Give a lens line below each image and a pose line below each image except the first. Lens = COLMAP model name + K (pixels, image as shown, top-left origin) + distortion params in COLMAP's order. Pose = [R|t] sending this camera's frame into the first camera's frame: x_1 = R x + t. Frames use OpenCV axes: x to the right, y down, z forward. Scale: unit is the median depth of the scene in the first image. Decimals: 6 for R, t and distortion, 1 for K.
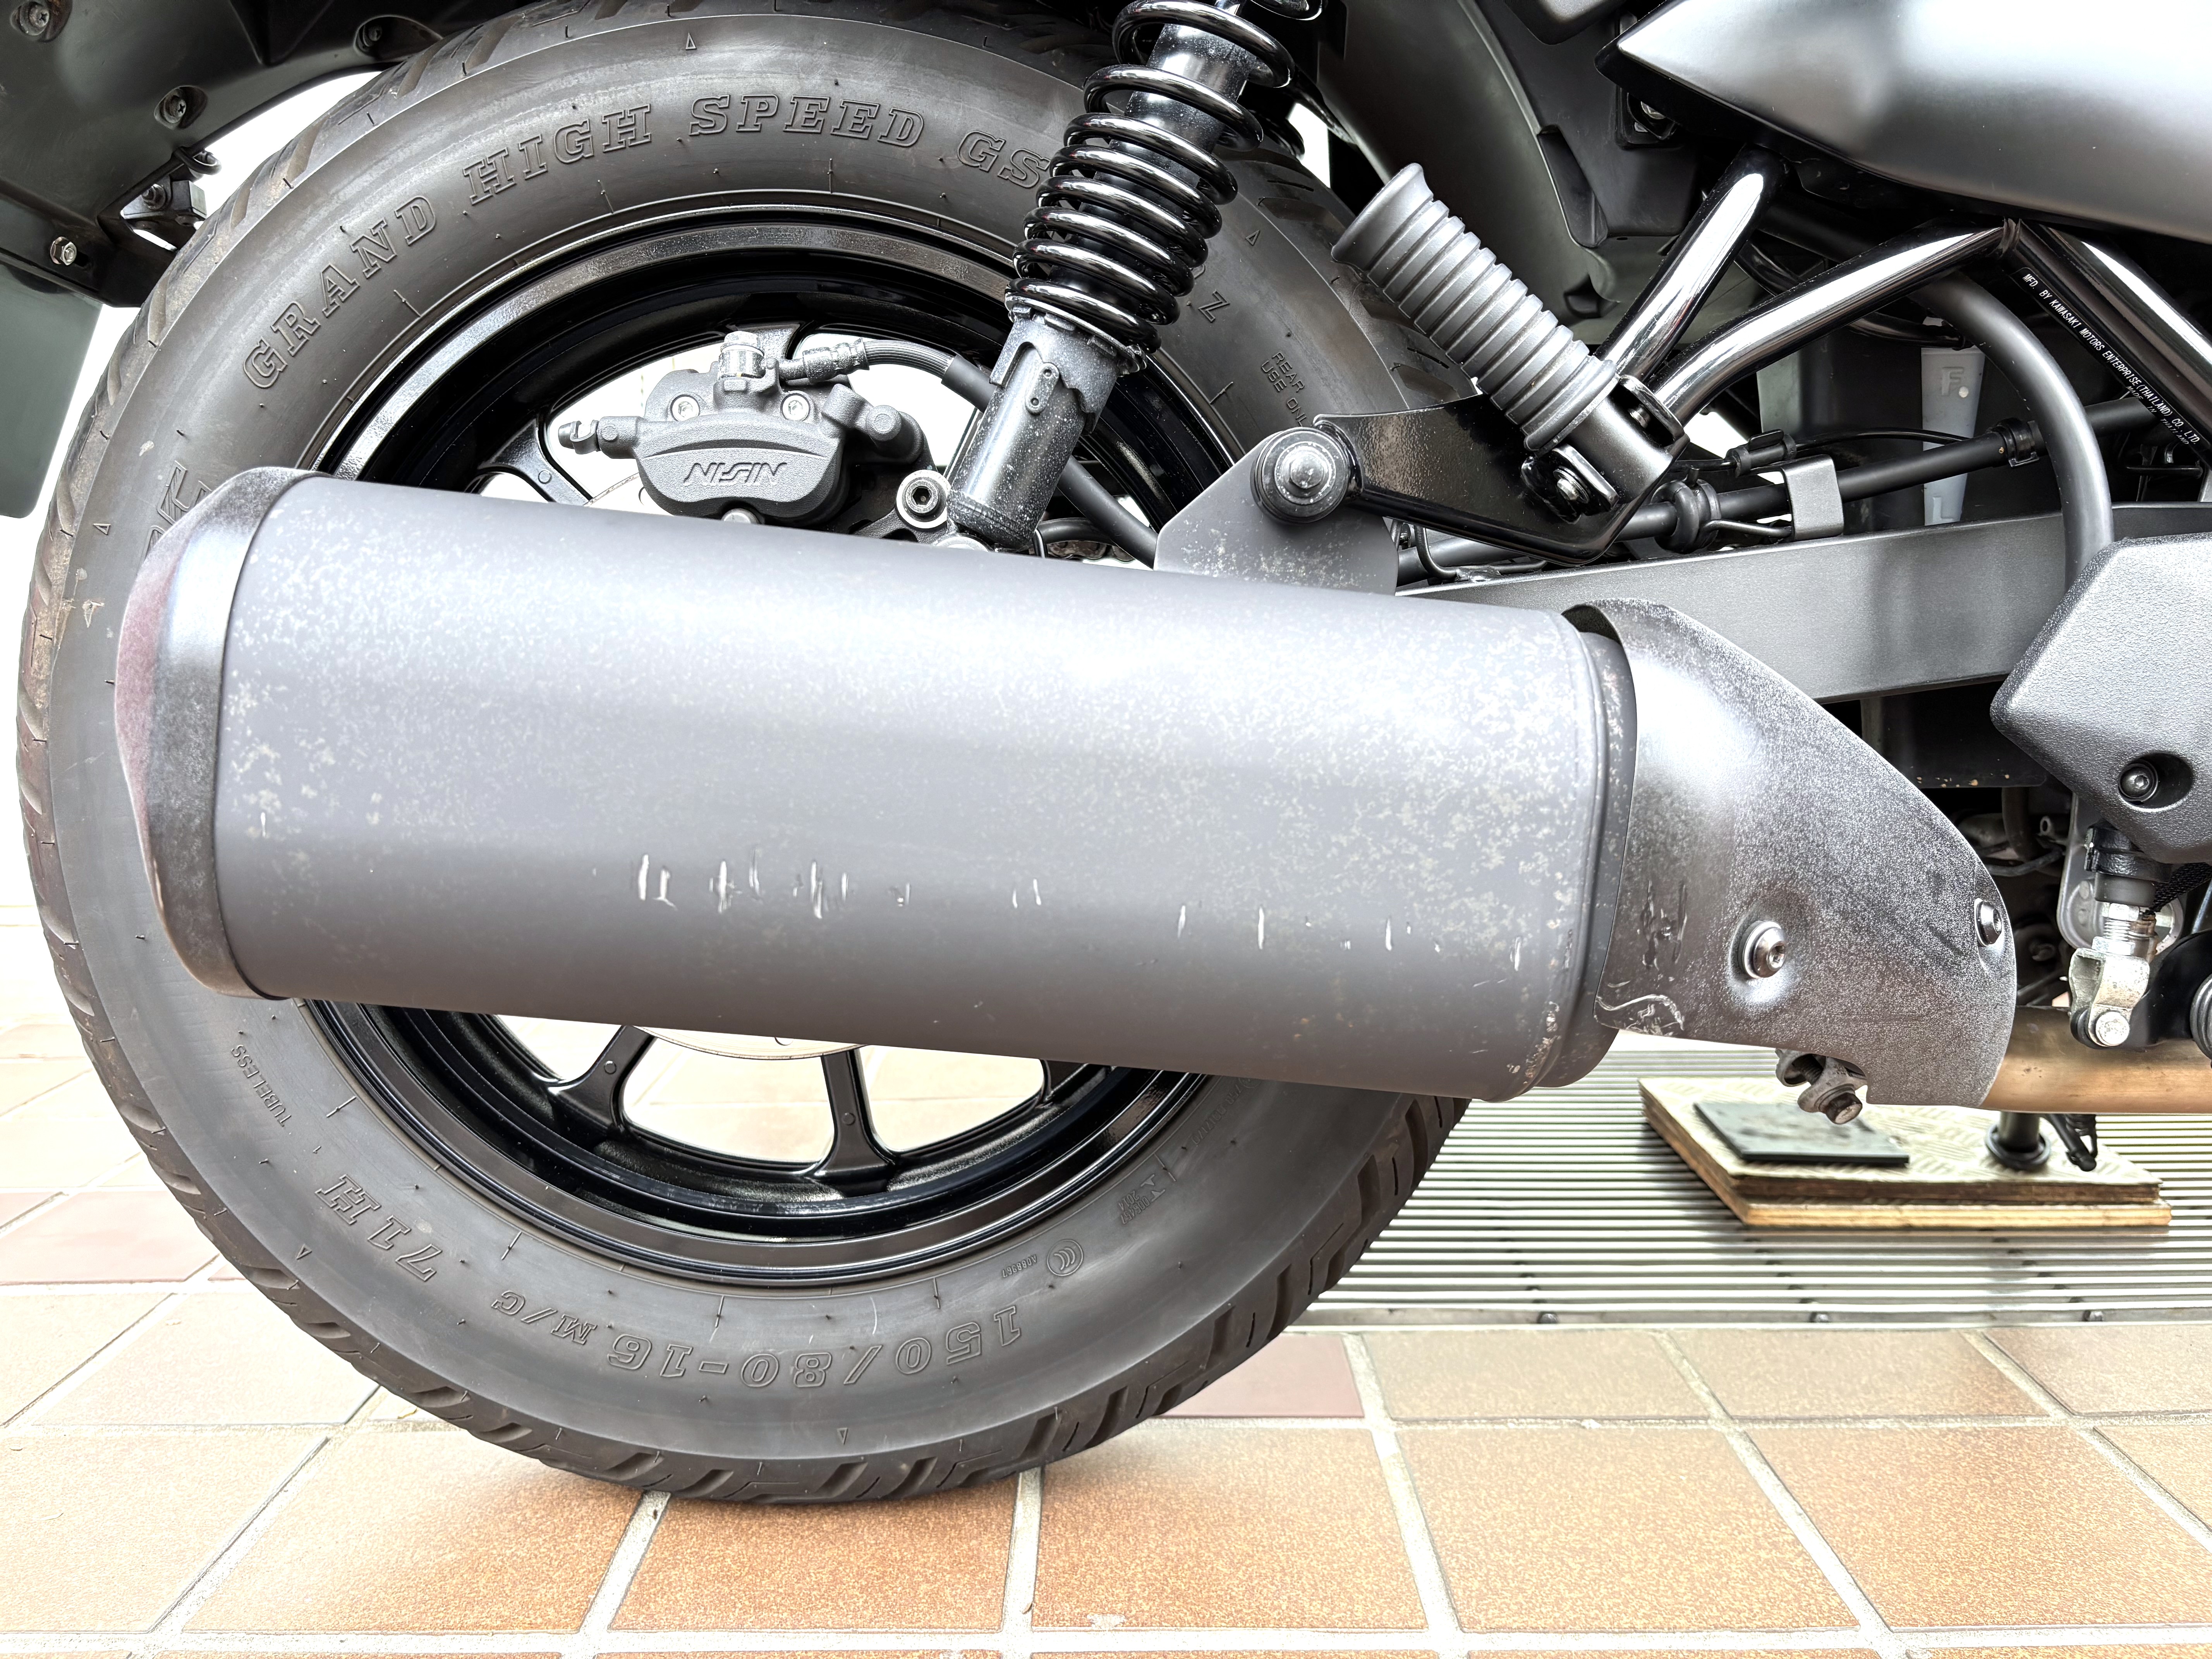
lens RADIAL K [[1641.8, 0, 1105.1], [0, 1641.8, 889.0], [0, 0, 1]] dist [0.069295, -0.178368]
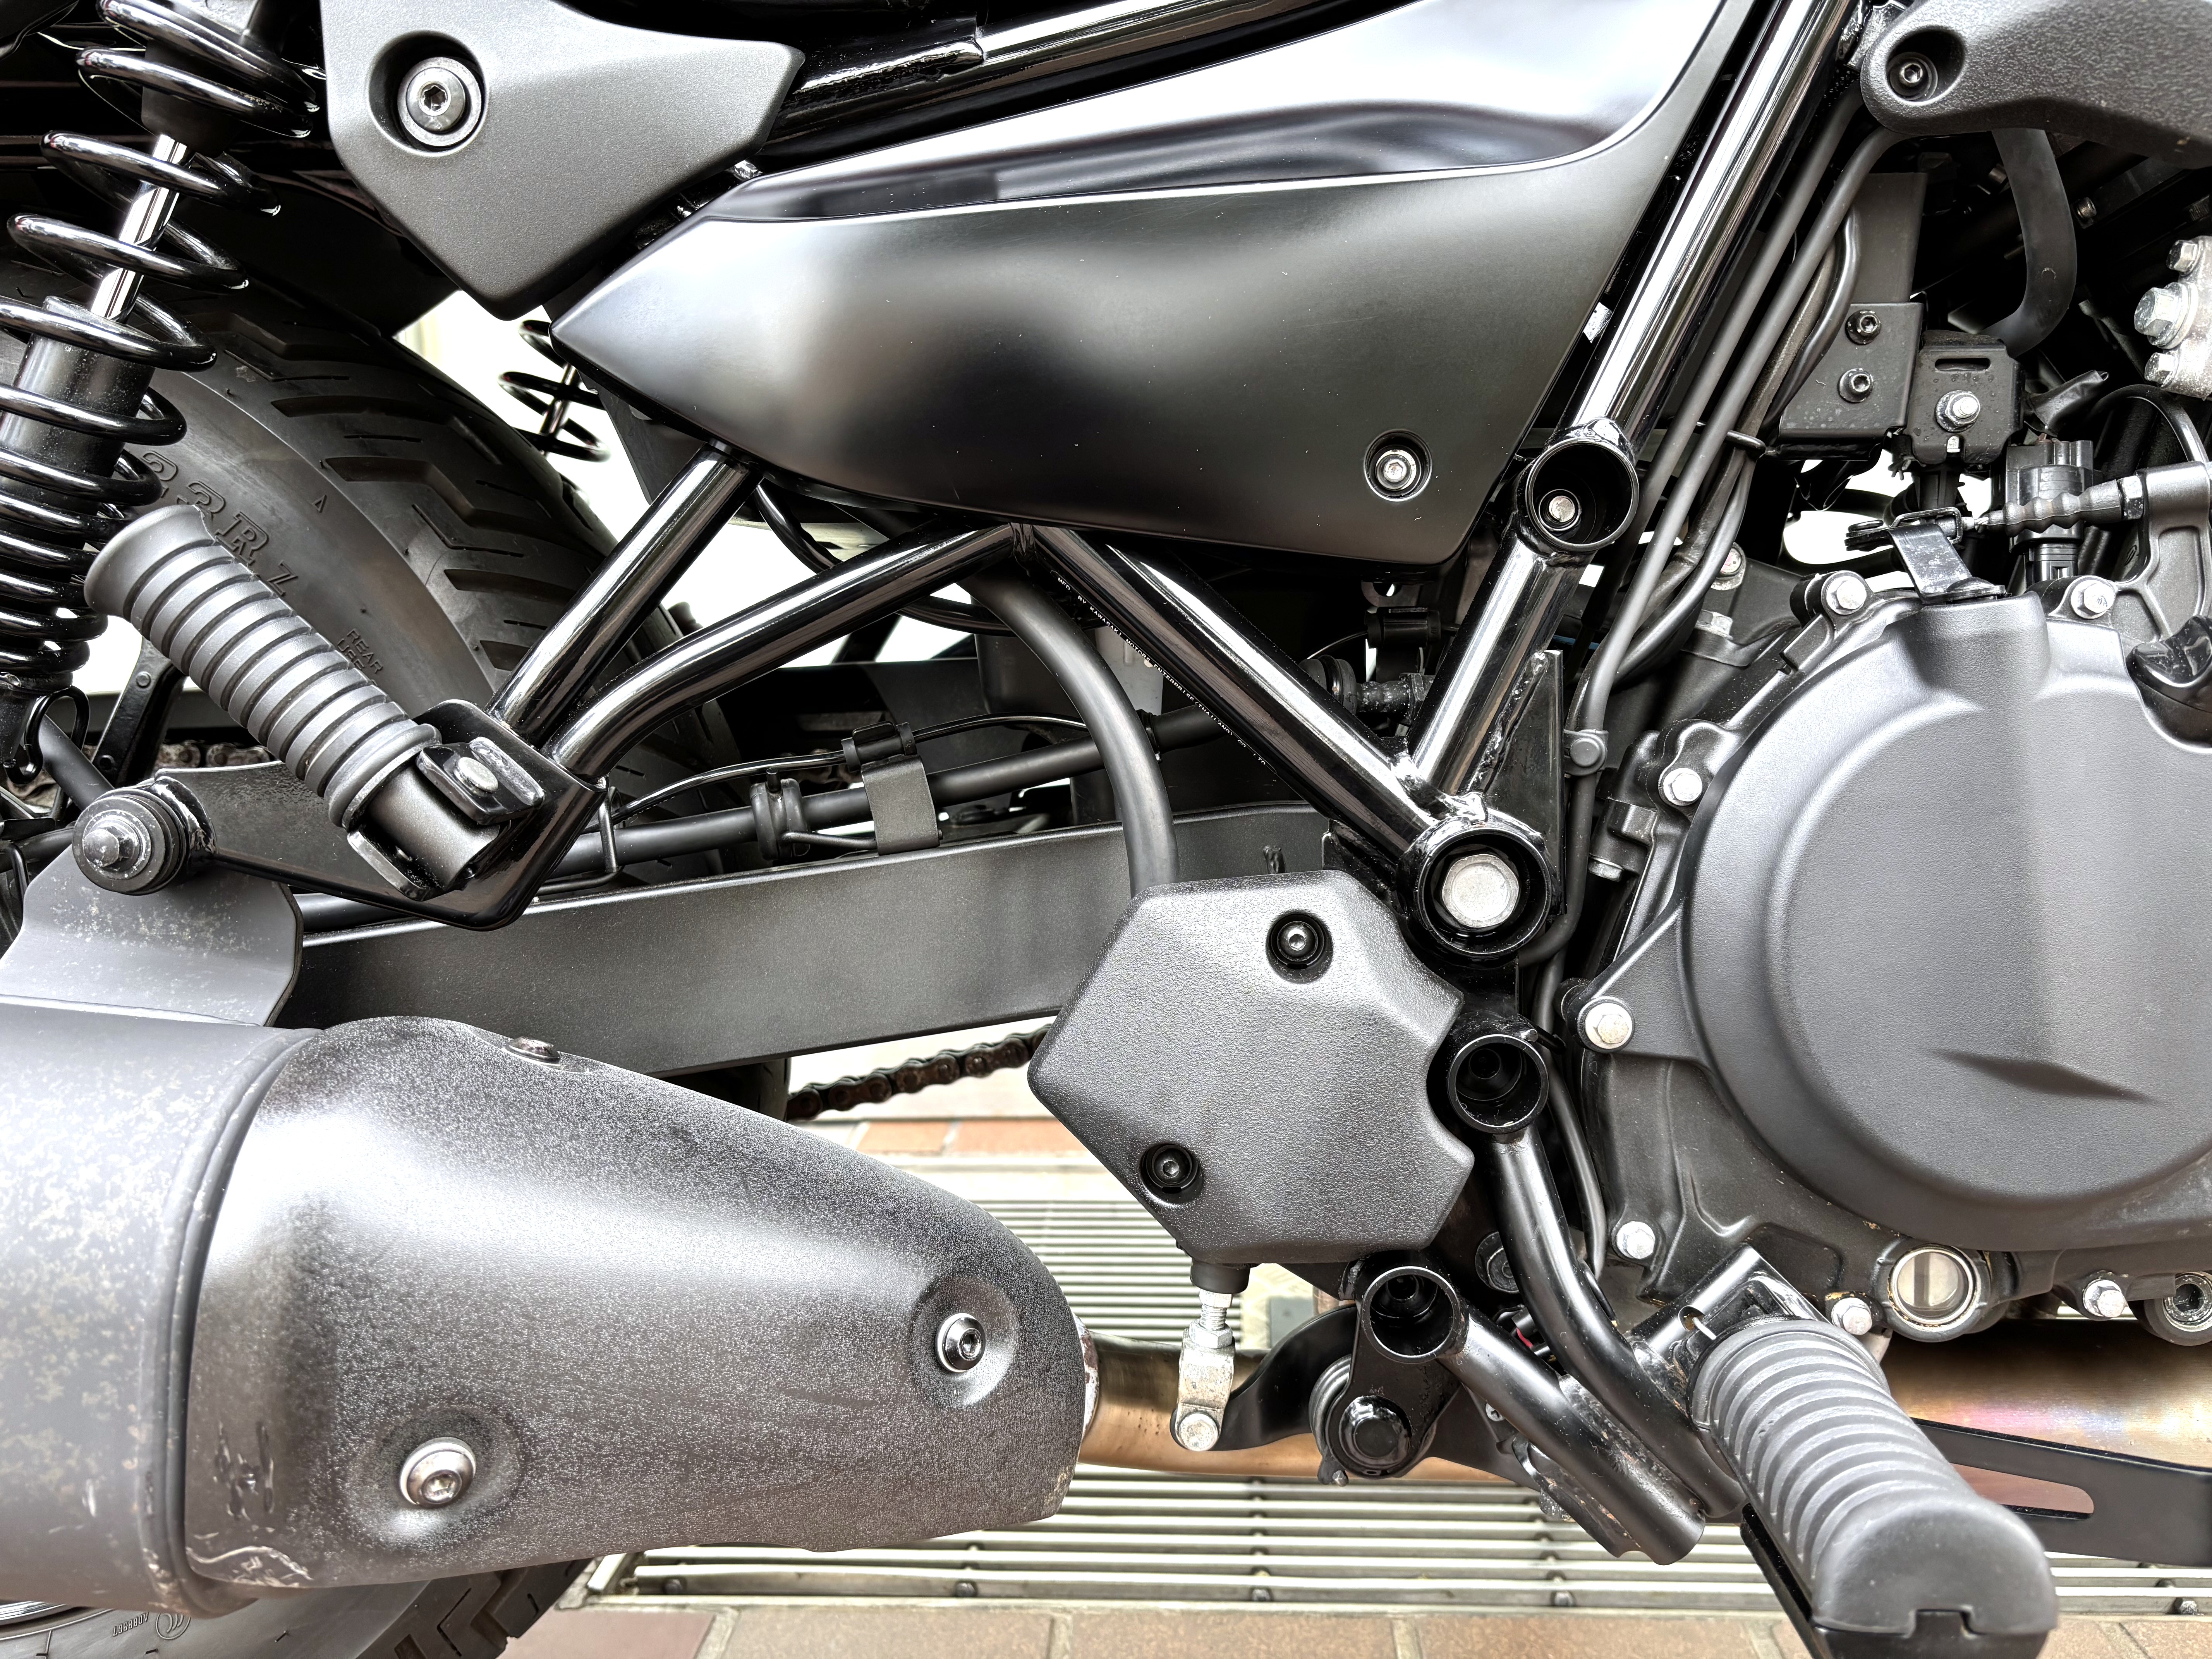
lens RADIAL K [[1670.5, 0, 1103.3], [0, 1670.5, 870.0], [0, 0, 1]] dist [-0.011684, -0.008062]
pose [[0.999782, -0.001077, -0.020867, 0.791680], [0.000835, 0.999932, -0.011595, -0.273812], [0.020878, 0.011575, 0.999715, 0.159357]]
